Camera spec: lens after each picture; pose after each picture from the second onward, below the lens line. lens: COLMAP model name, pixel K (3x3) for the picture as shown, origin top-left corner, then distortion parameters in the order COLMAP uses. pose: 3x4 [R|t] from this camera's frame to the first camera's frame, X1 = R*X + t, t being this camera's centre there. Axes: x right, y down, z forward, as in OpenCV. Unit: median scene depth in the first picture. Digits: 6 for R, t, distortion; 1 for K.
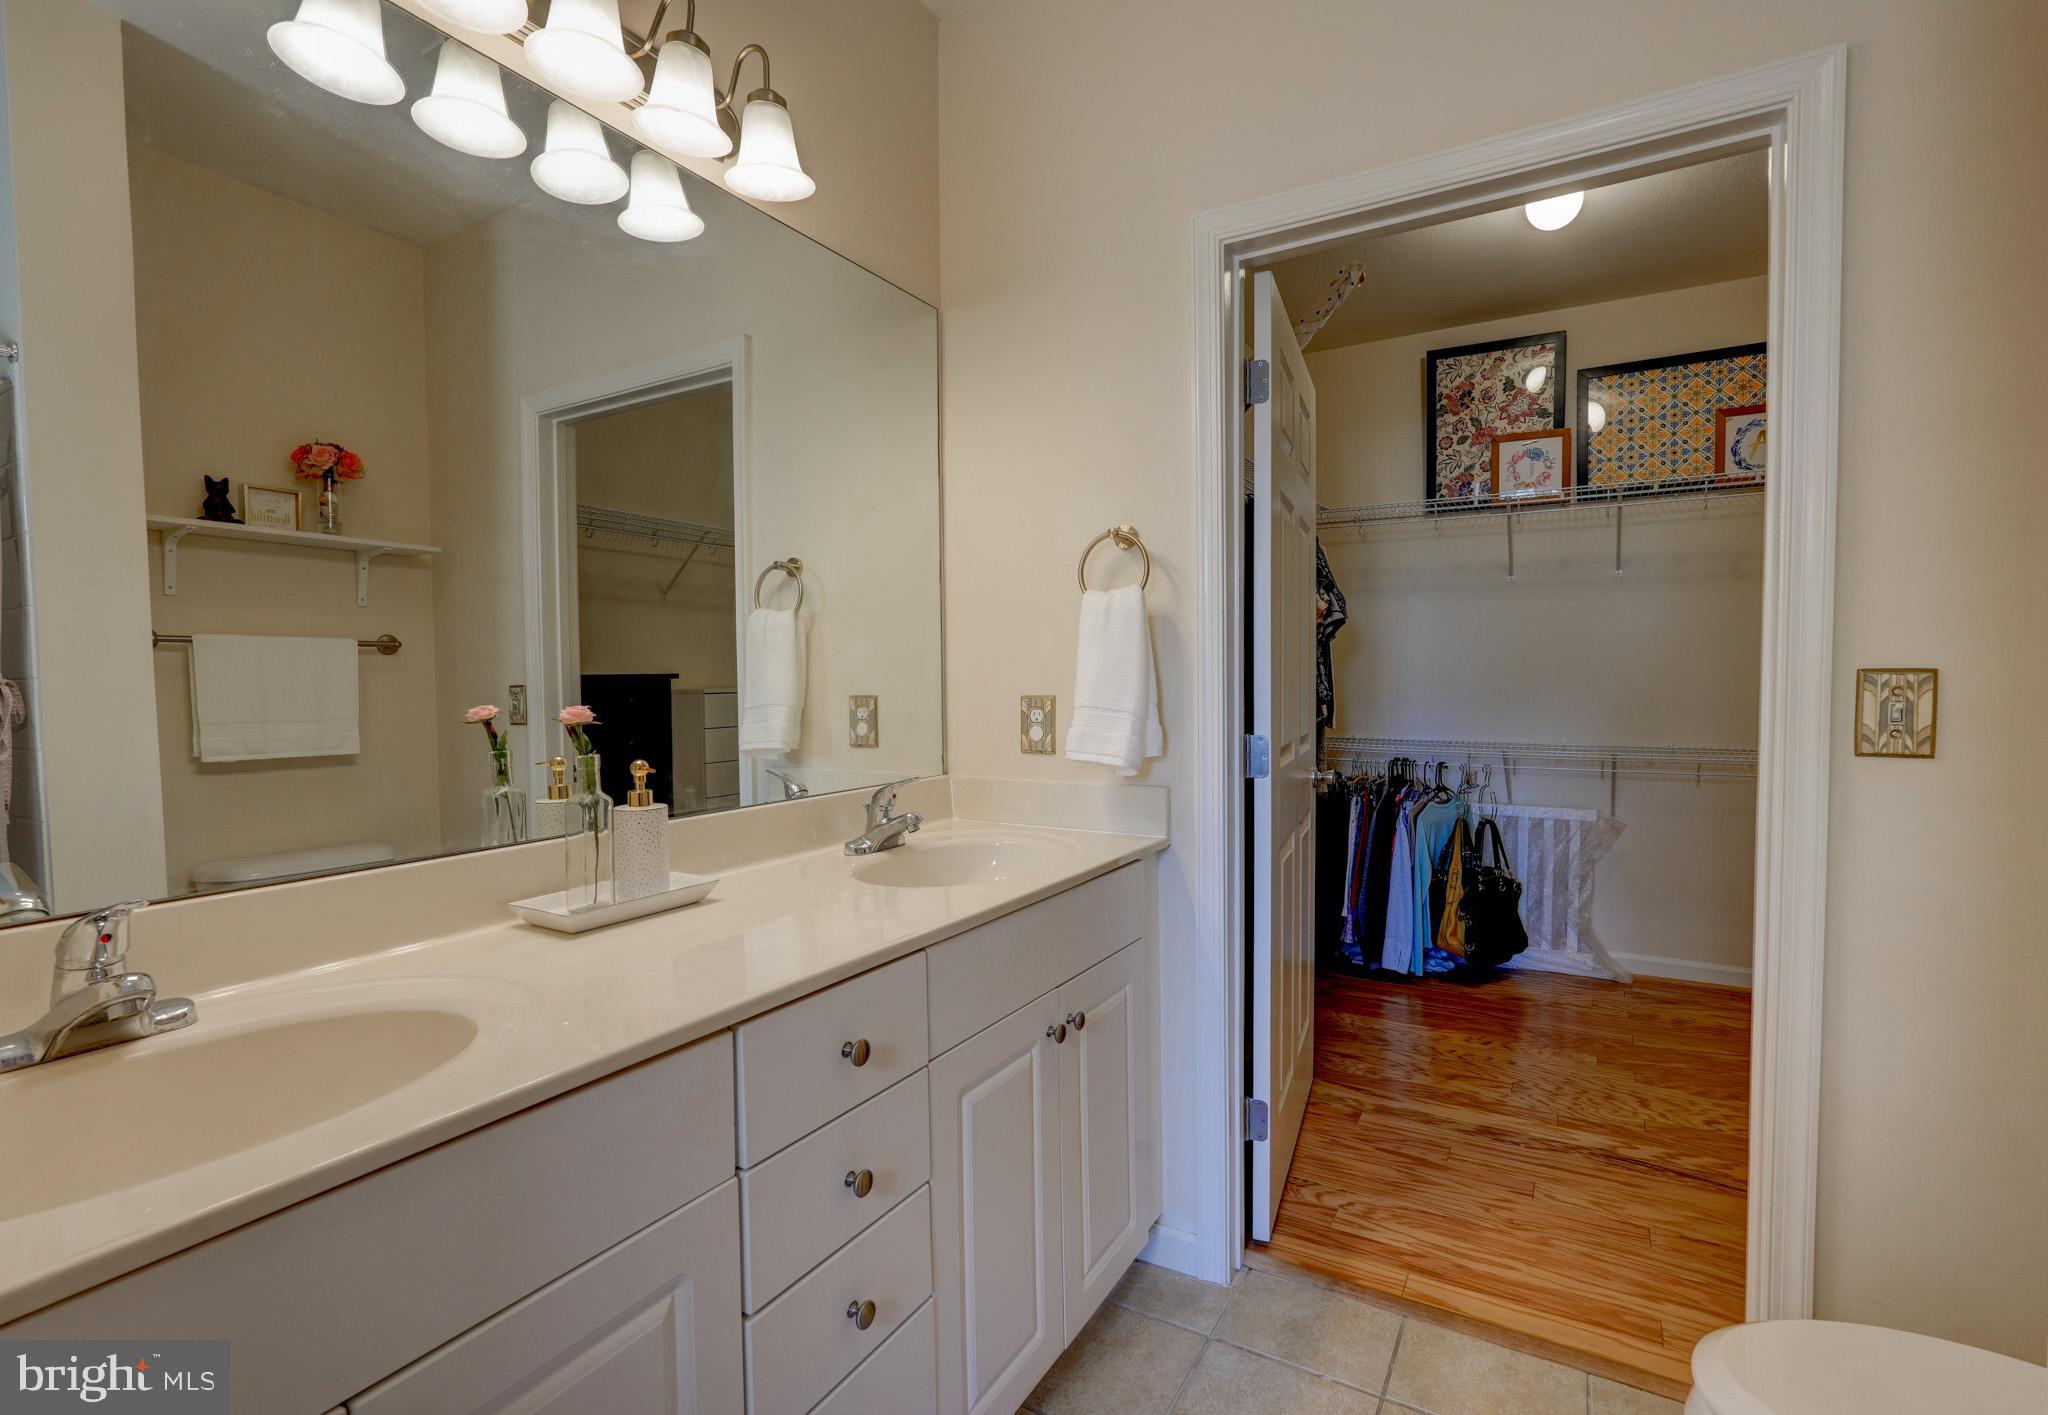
lens RADIAL K [[952.9, 0, 1035.6], [0, 952.9, 709.3], [0, 0, 1]] dist [-0.019035, 0.003074]
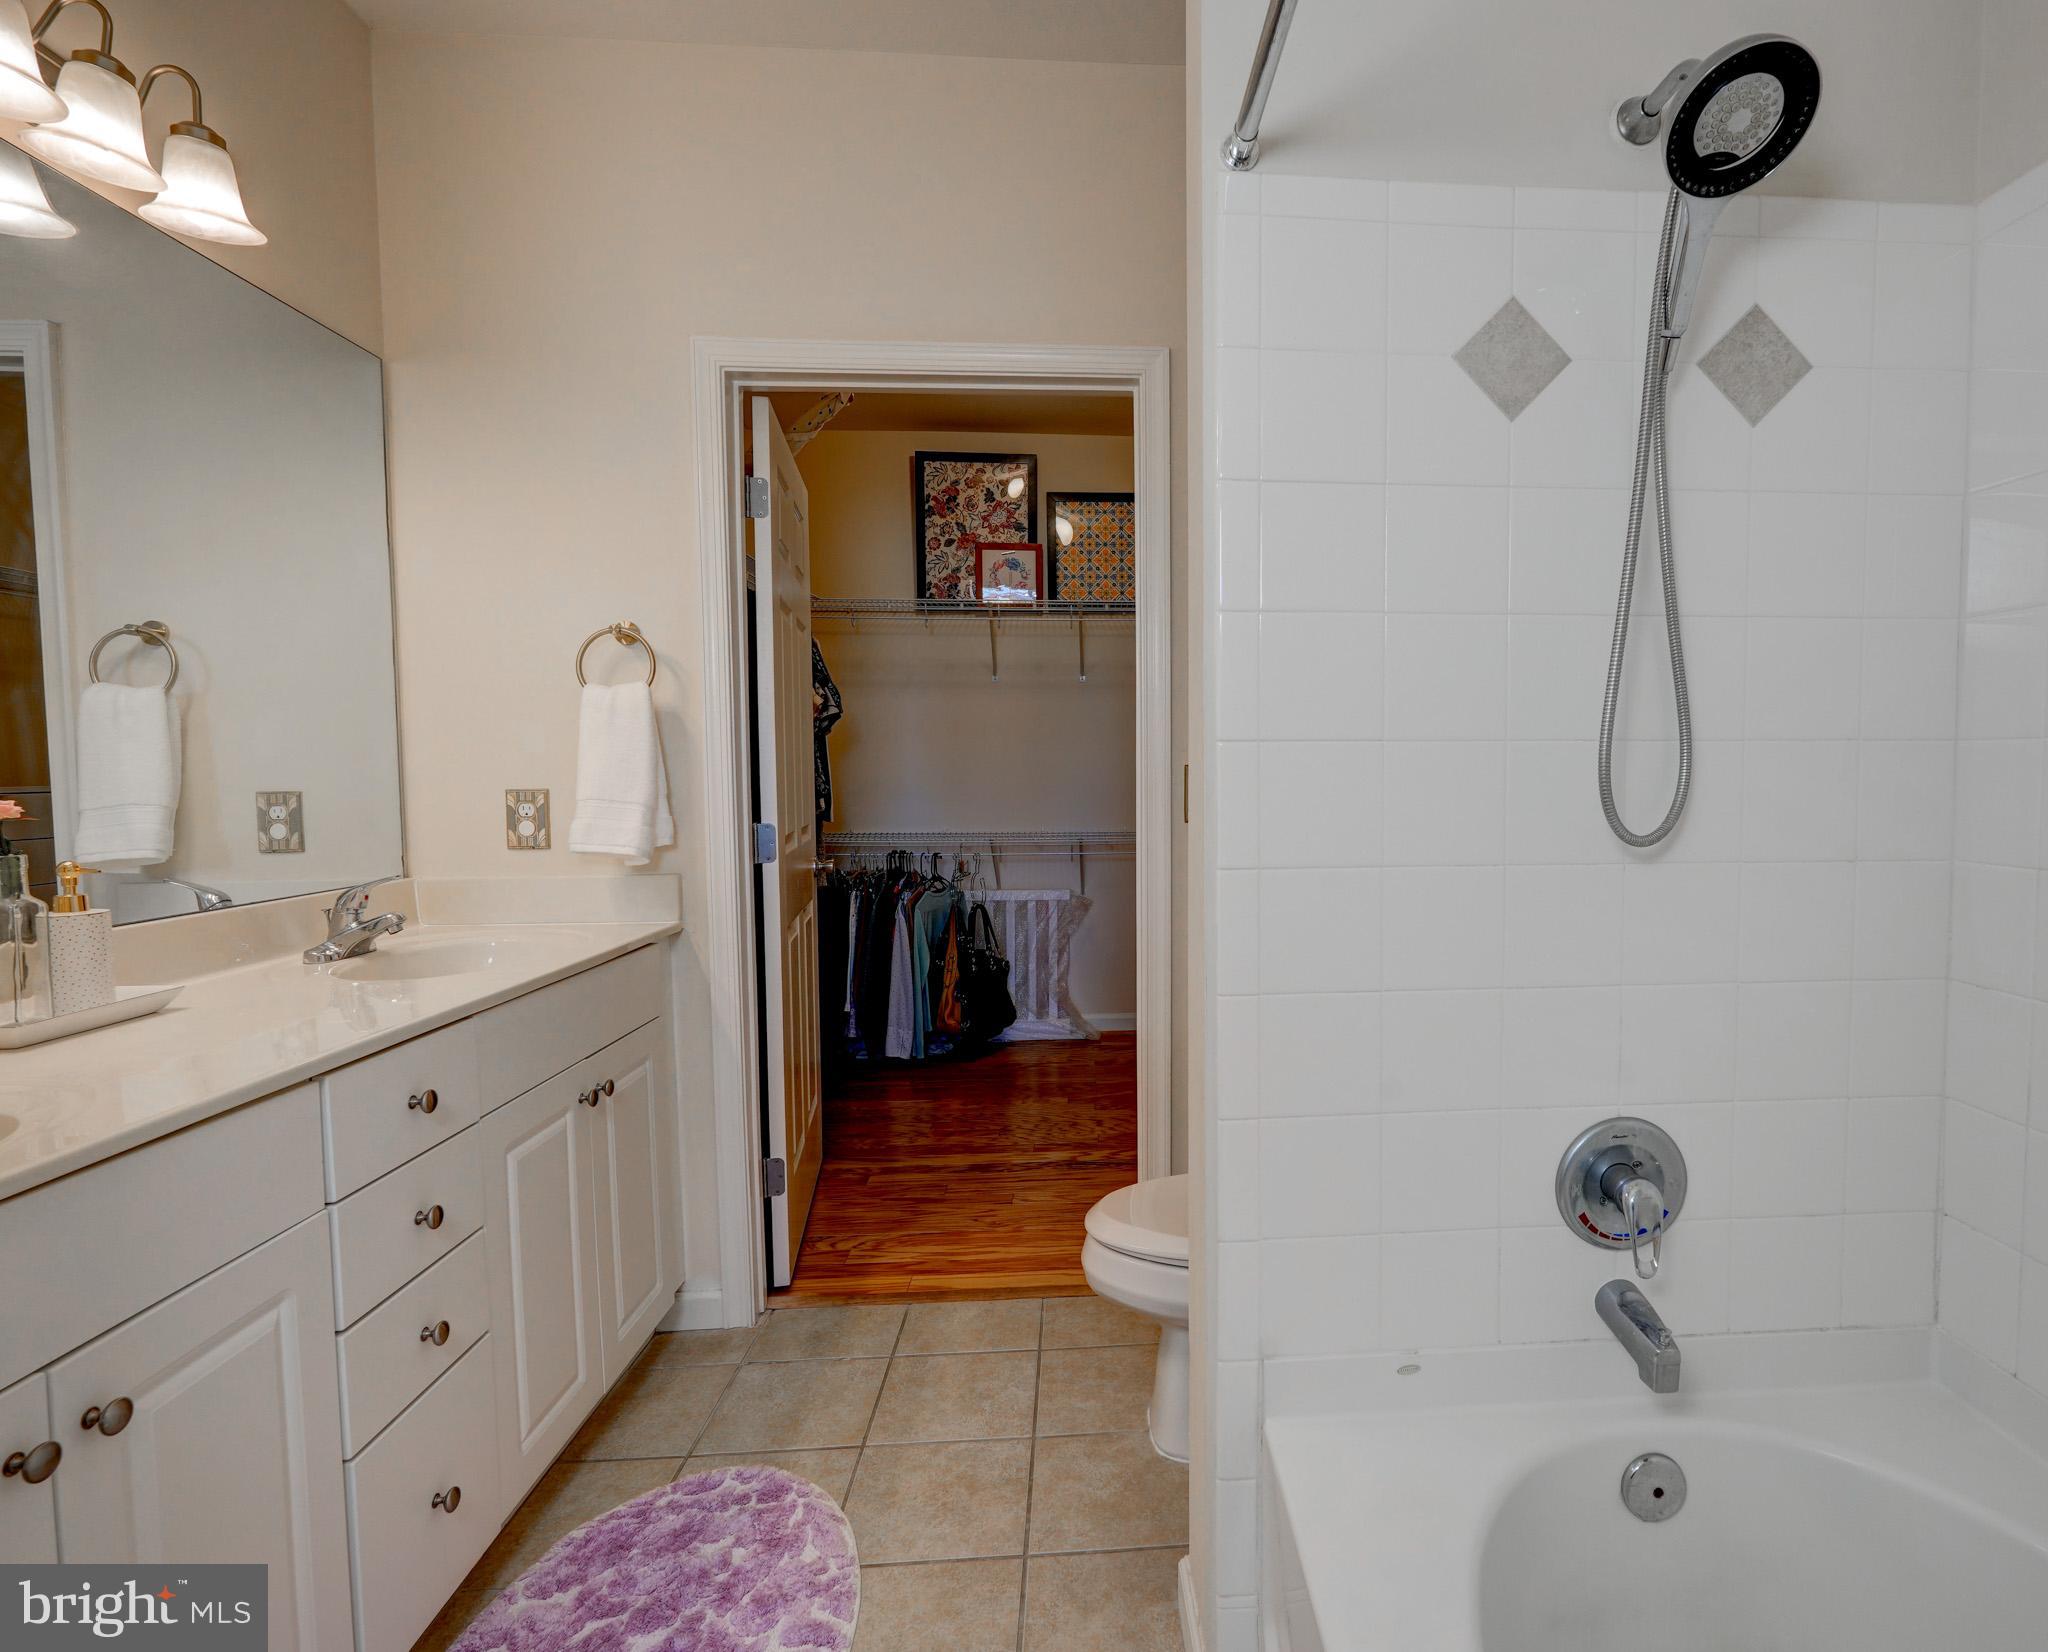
lens RADIAL K [[1164.0, 0, 1205.4], [0, 1164.0, 828.9], [0, 0, 1]] dist [-0.006320, 0.008902]
pose [[0.814071, -0.027602, 0.580110, -0.082745], [0.018528, 0.999596, 0.021560, 0.008741], [-0.580470, -0.006803, 0.814253, -0.242029]]
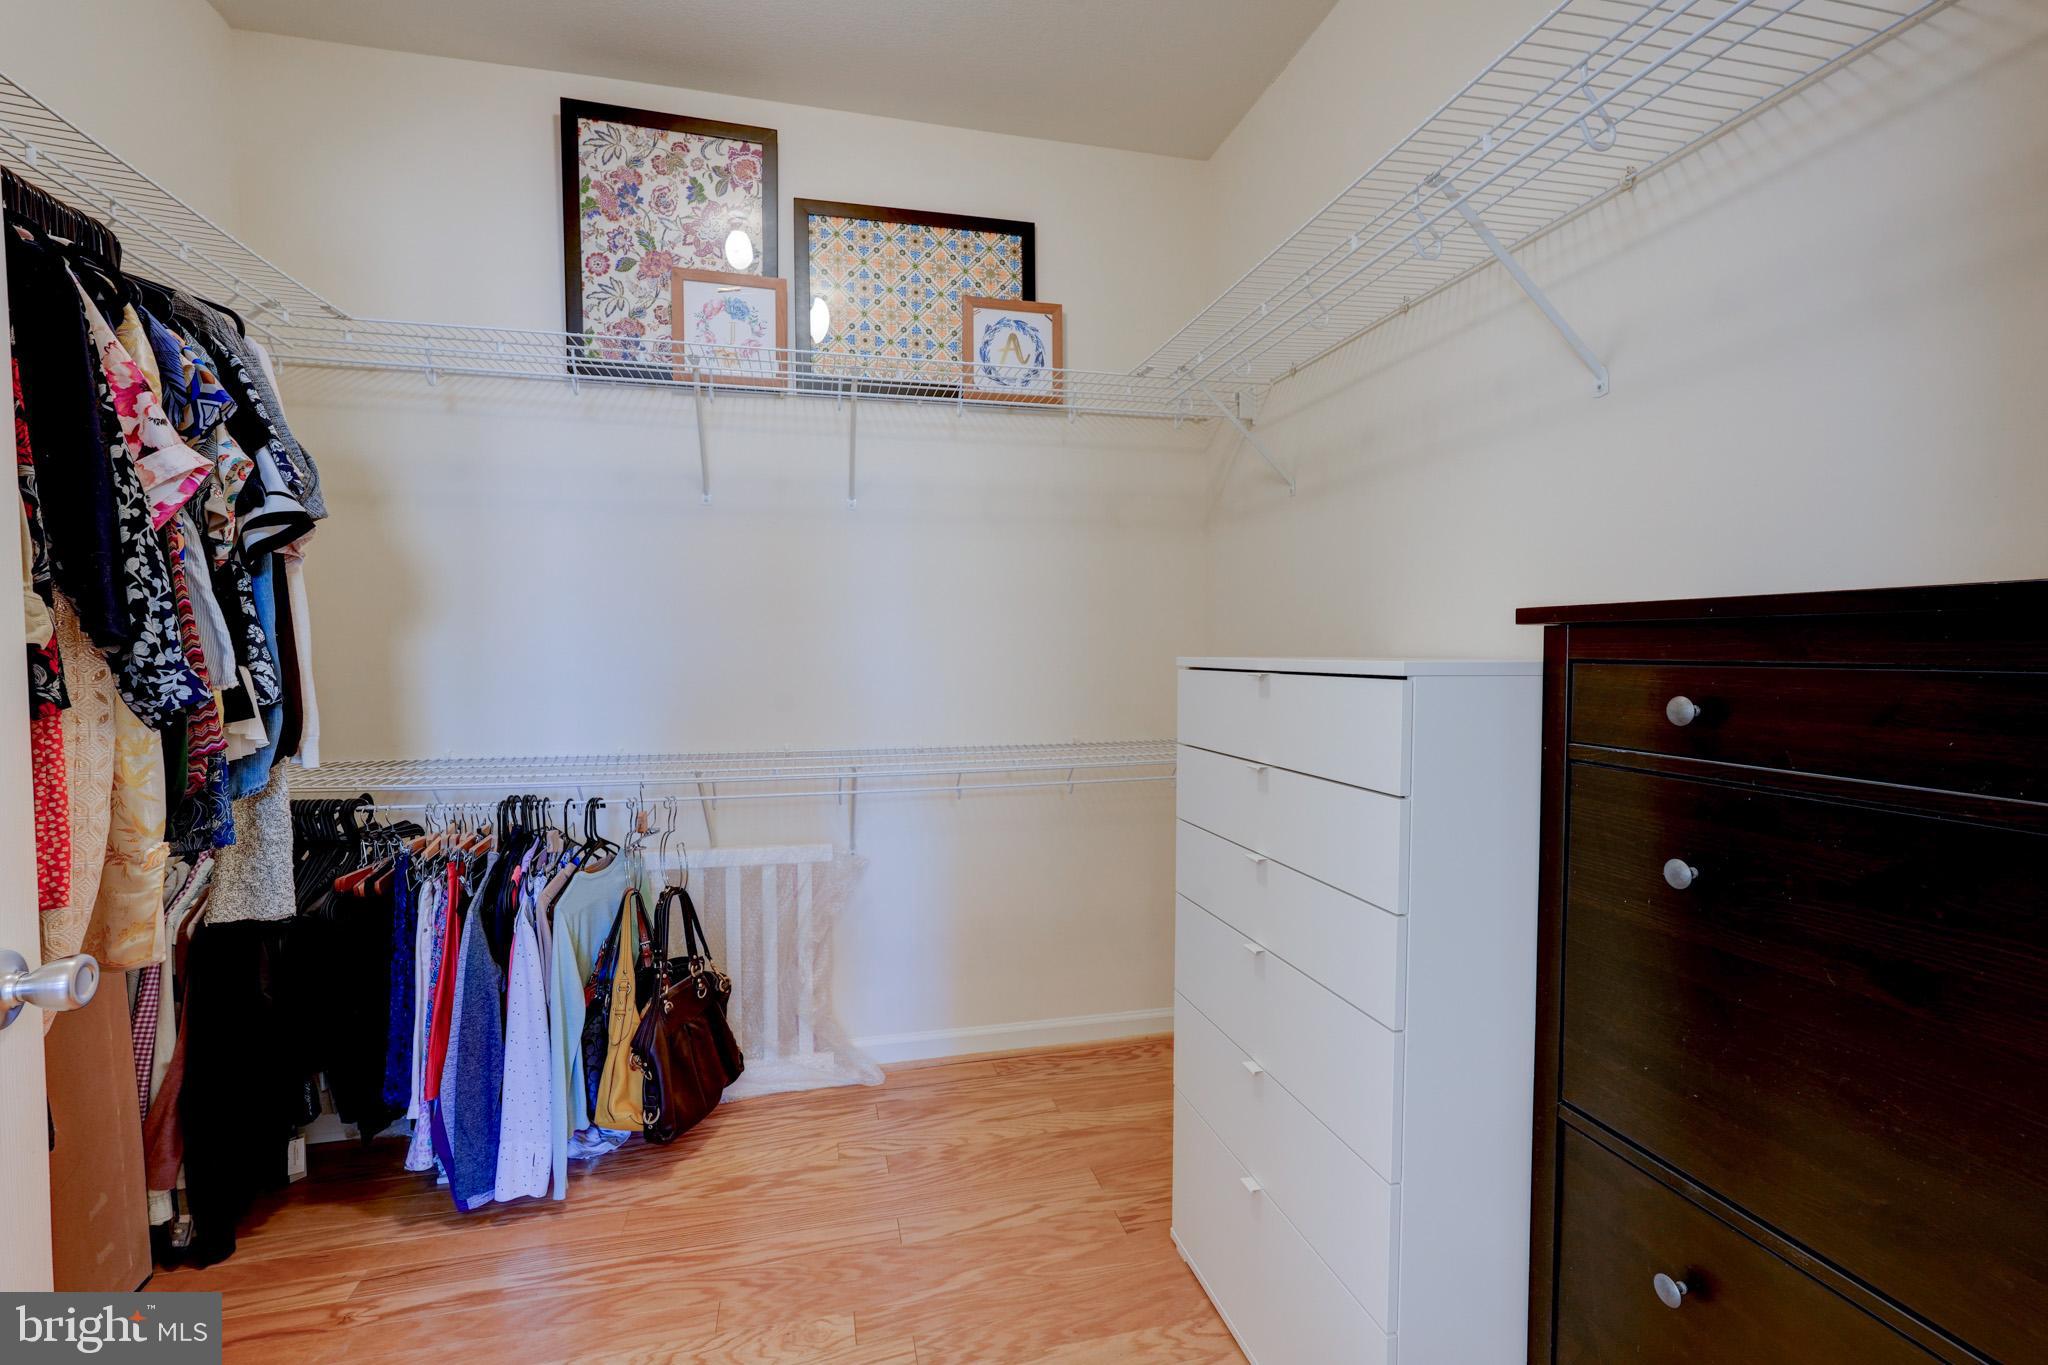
lens RADIAL K [[895.7, 0, 1026.3], [0, 895.7, 675.6], [0, 0, 1]] dist [-0.003593, 0.002335]
pose [[0.719781, -0.017134, 0.693990, 0.275556], [0.023831, 0.999716, -0.000034, -0.014906], [-0.693792, 0.016563, 0.719985, 0.486747]]
